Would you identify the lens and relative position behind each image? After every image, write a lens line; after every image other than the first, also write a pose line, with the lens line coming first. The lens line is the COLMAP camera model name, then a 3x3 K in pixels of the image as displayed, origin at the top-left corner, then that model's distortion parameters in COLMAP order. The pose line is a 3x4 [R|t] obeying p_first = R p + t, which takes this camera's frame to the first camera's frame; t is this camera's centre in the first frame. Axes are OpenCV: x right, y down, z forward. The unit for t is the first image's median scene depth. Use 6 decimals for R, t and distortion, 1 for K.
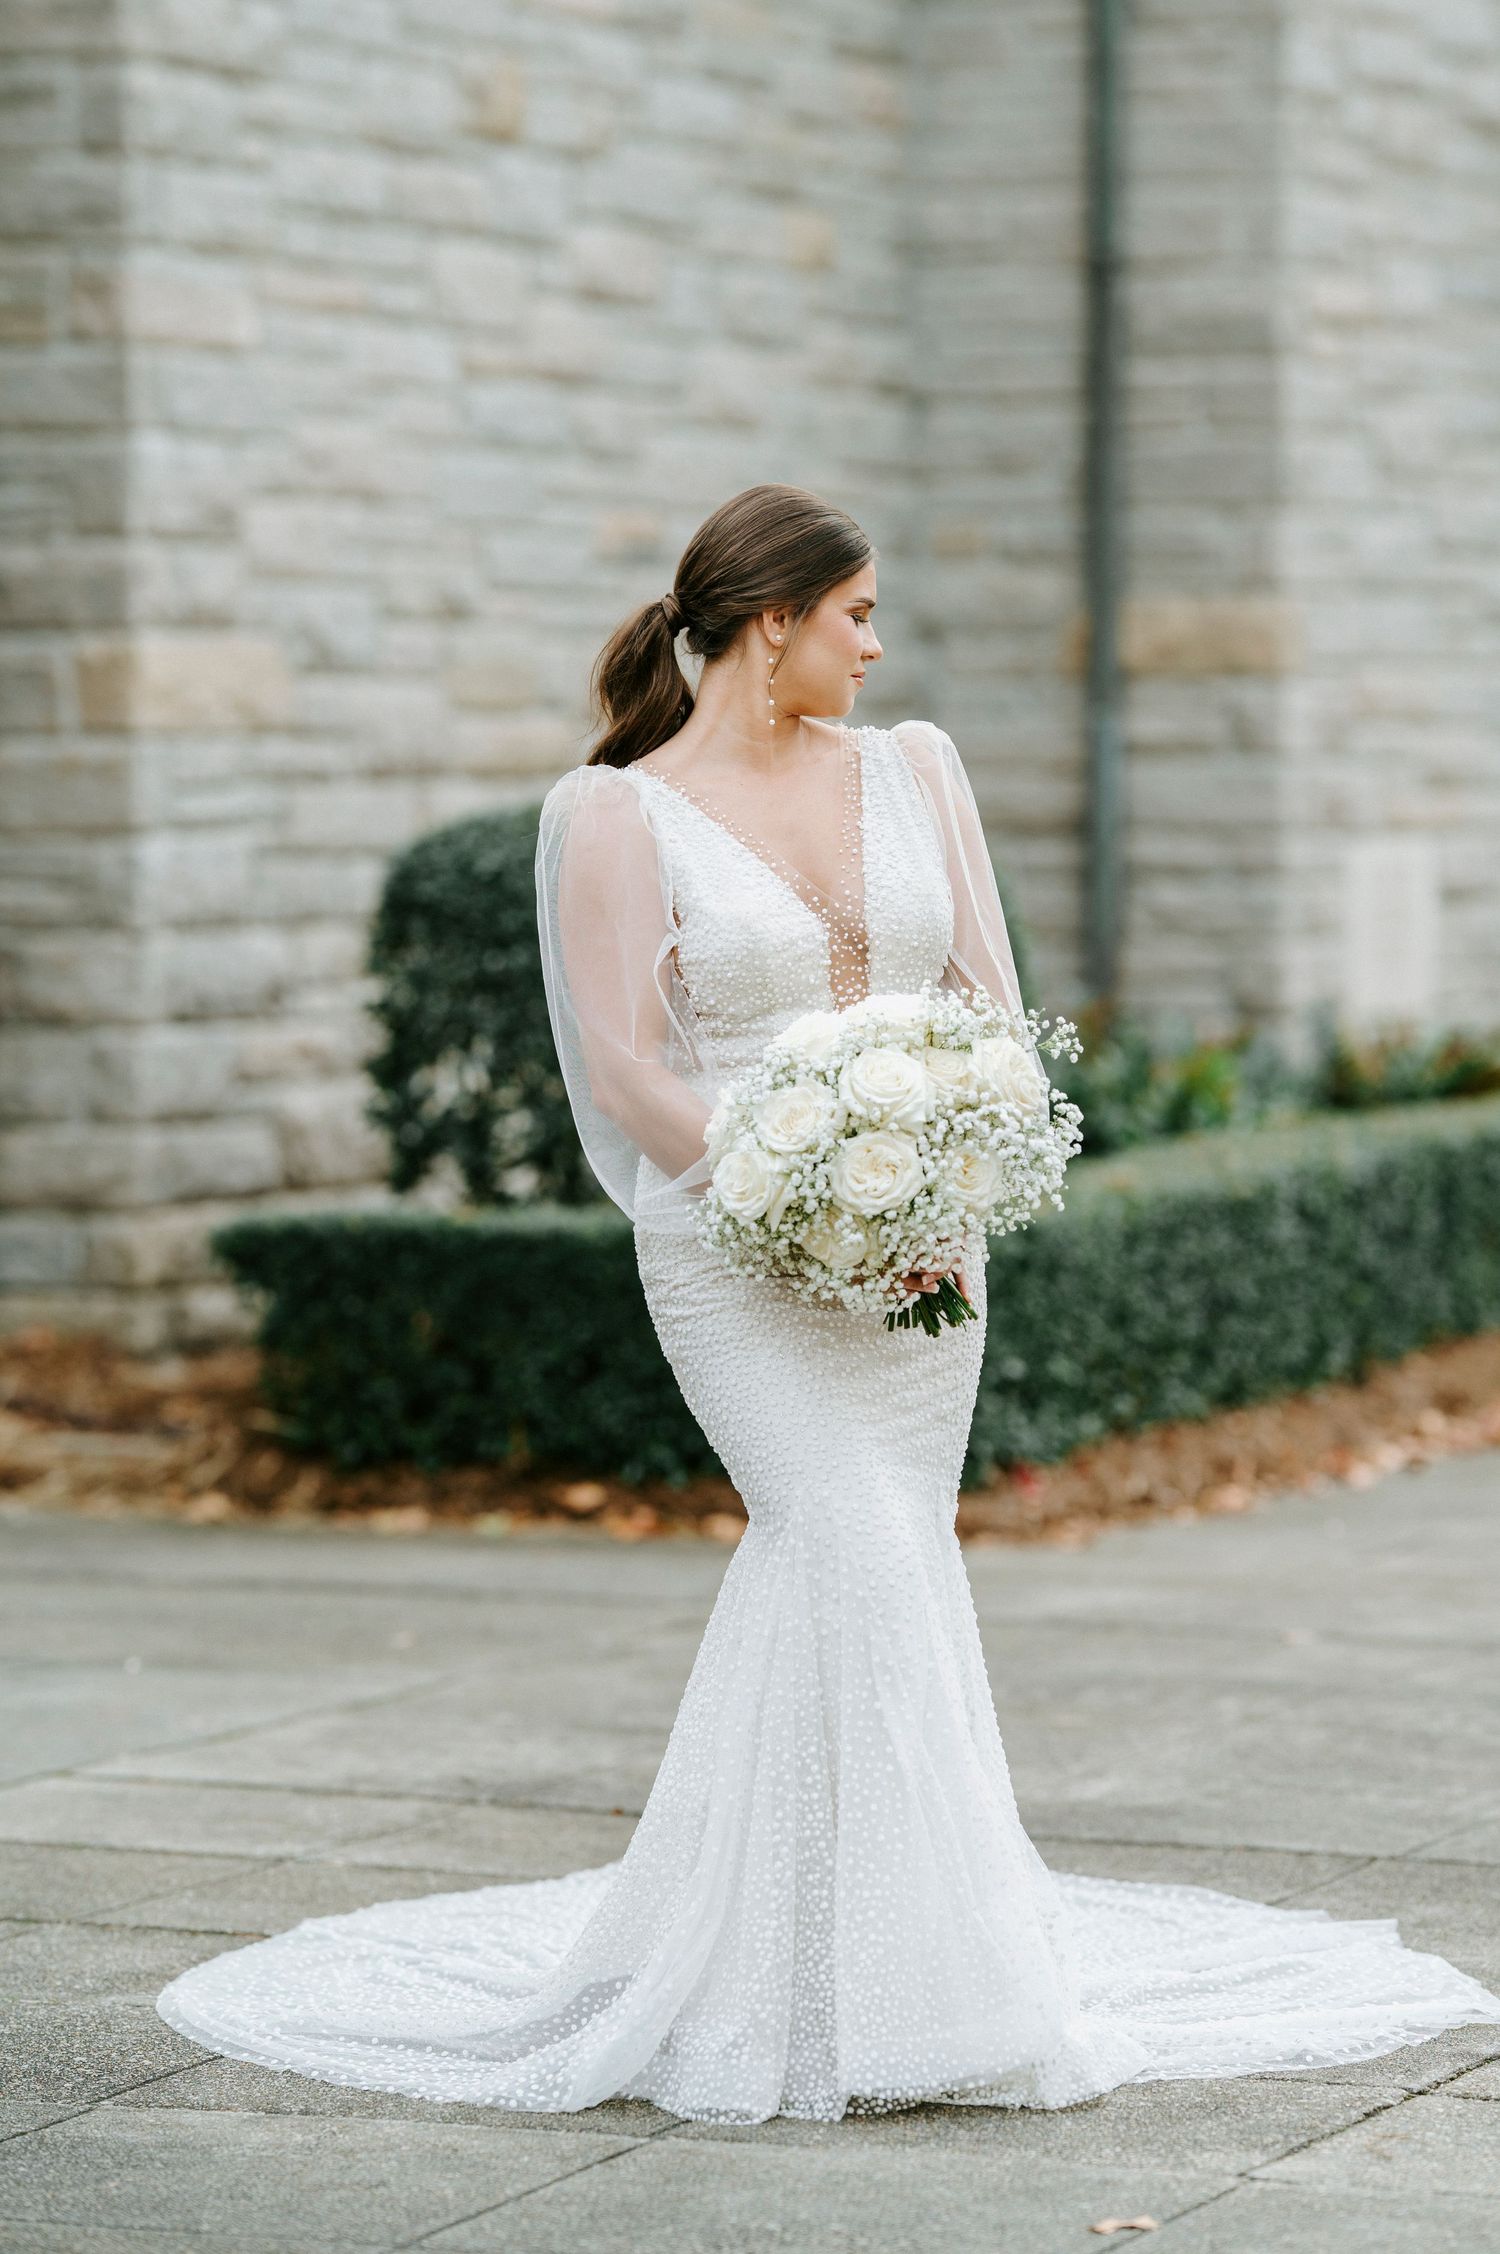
lens RADIAL K [[8453.7, 0, 750.0], [0, 8453.7, 1127.0], [0, 0, 1]] dist [0.284797, 2.913422]
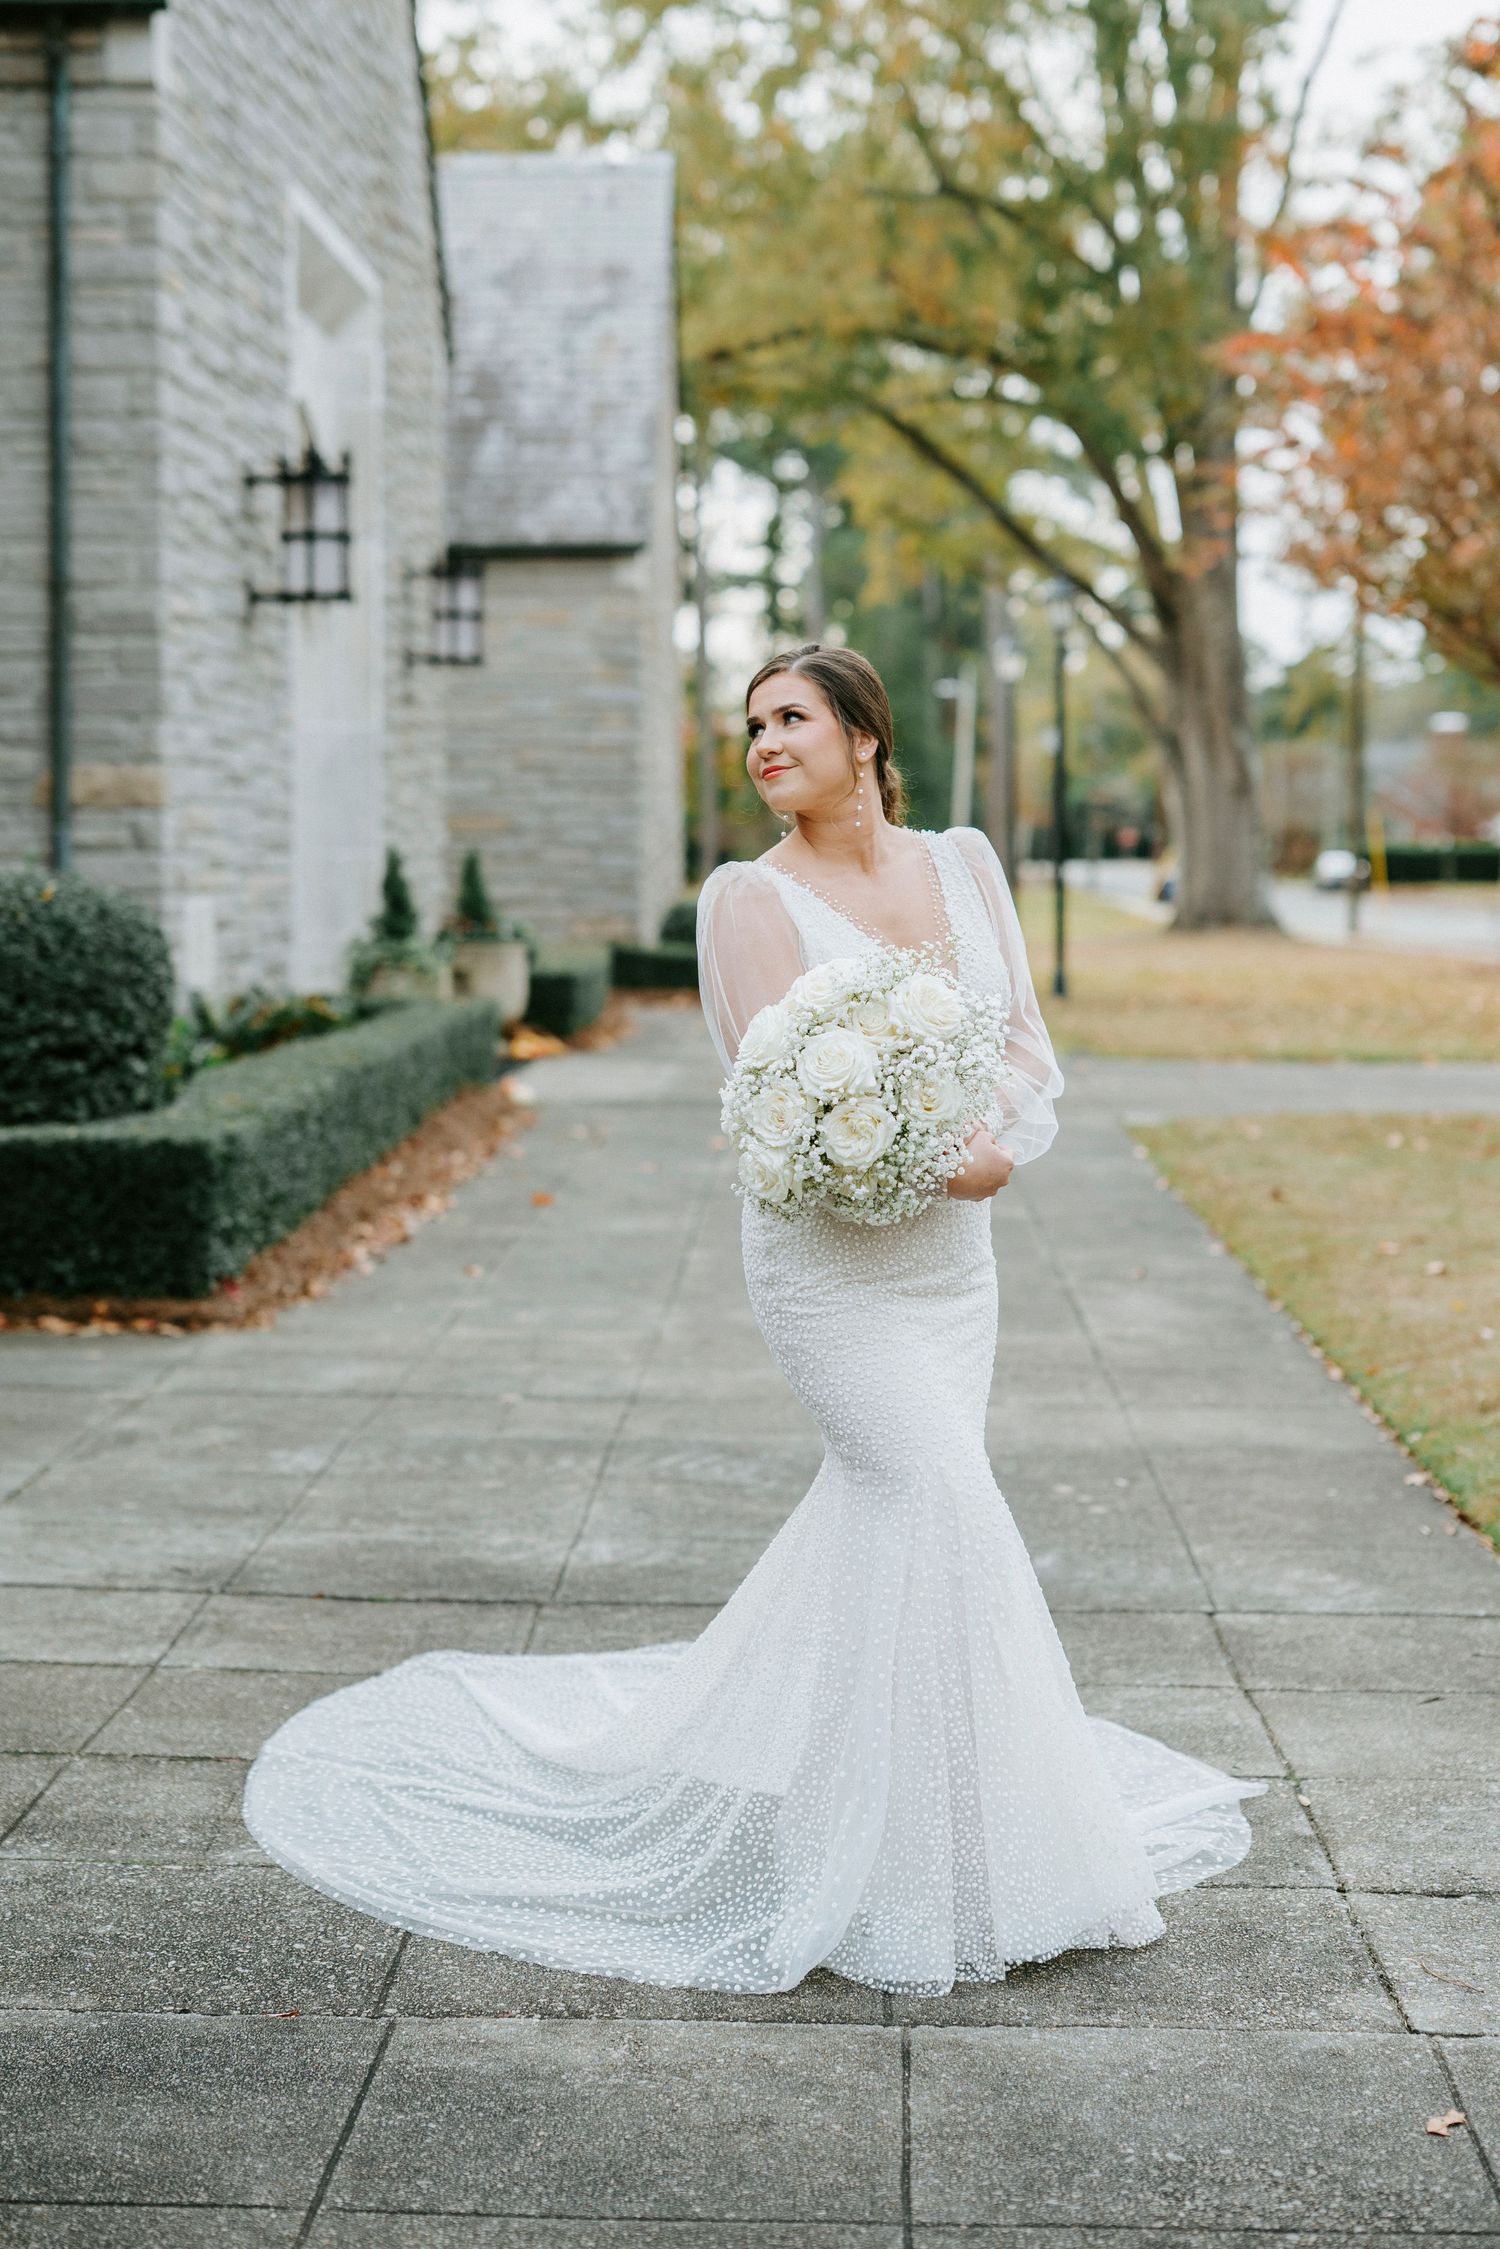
lens RADIAL K [[3616.7, 0, 753.5], [0, 3616.7, 1006.0], [0, 0, 1]] dist [-0.030908, 0.219390]
pose [[0.940185, -0.010949, 0.340488, -0.088869], [0.010586, 0.999940, 0.002924, -0.011795], [-0.340499, 0.000856, 0.940244, 0.228749]]
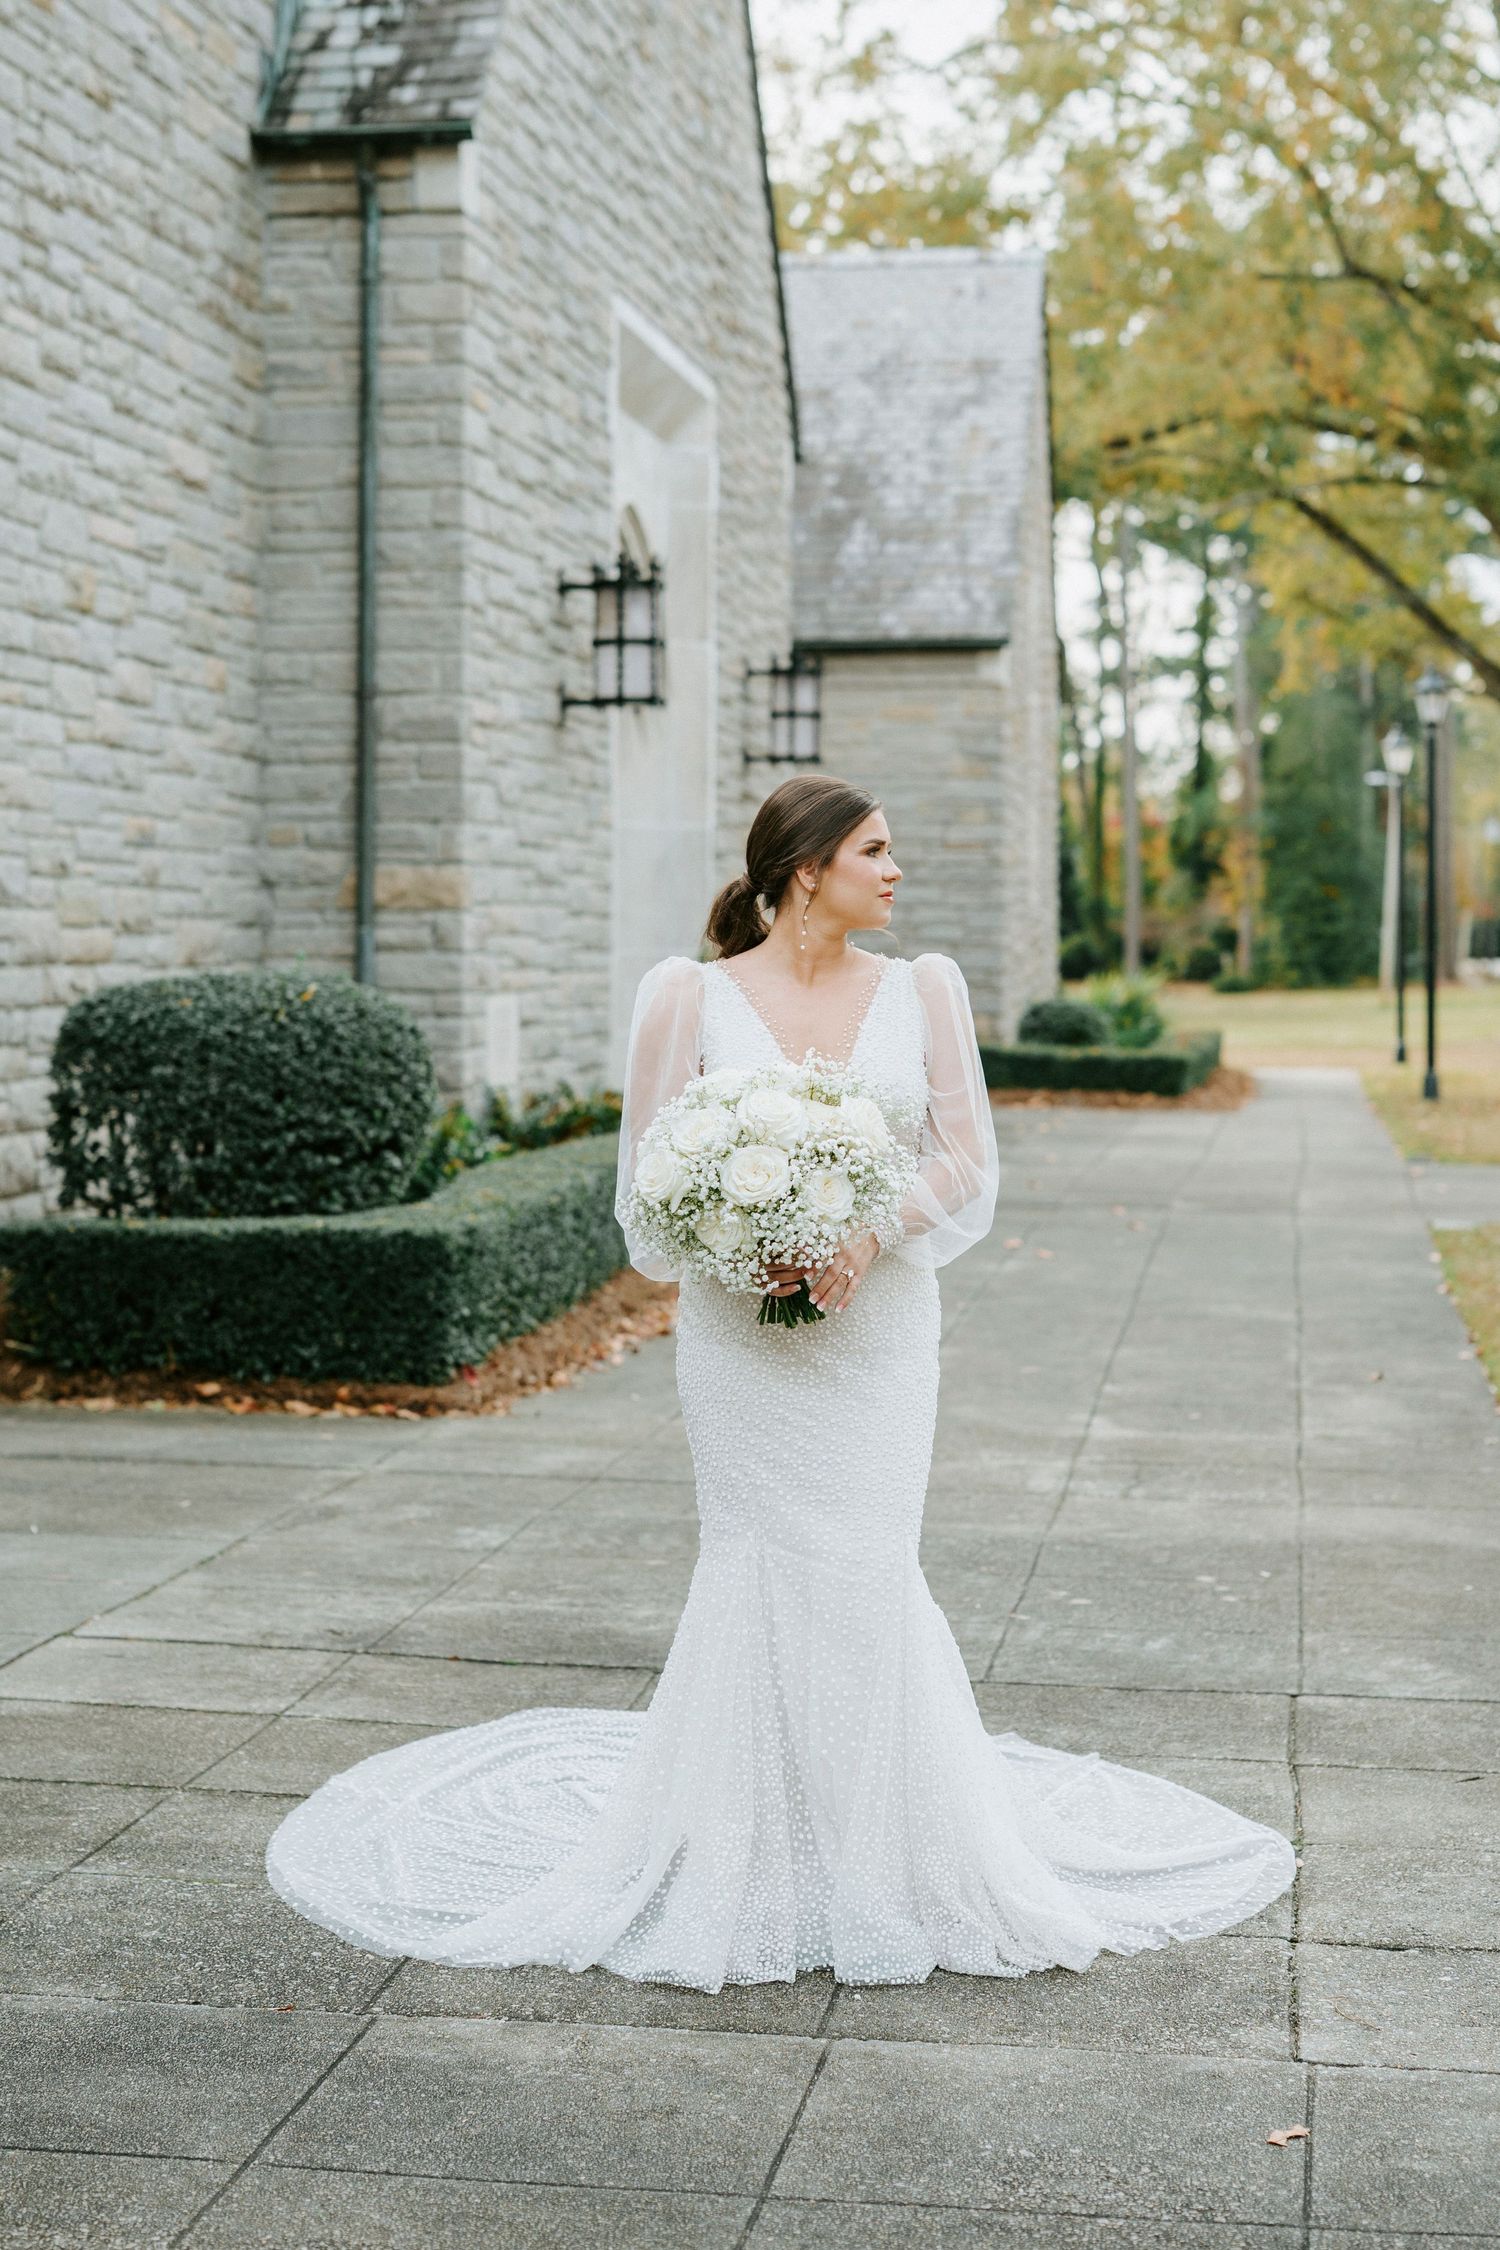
lens RADIAL K [[3712.2, 0, 782.0], [0, 3712.2, 1003.0], [0, 0, 1]] dist [-0.046748, 0.301760]
pose [[0.971162, 0.003471, 0.238394, -0.068558], [0.002481, 0.999693, -0.024661, -0.012412], [-0.238406, 0.024541, 0.970855, 0.189155]]
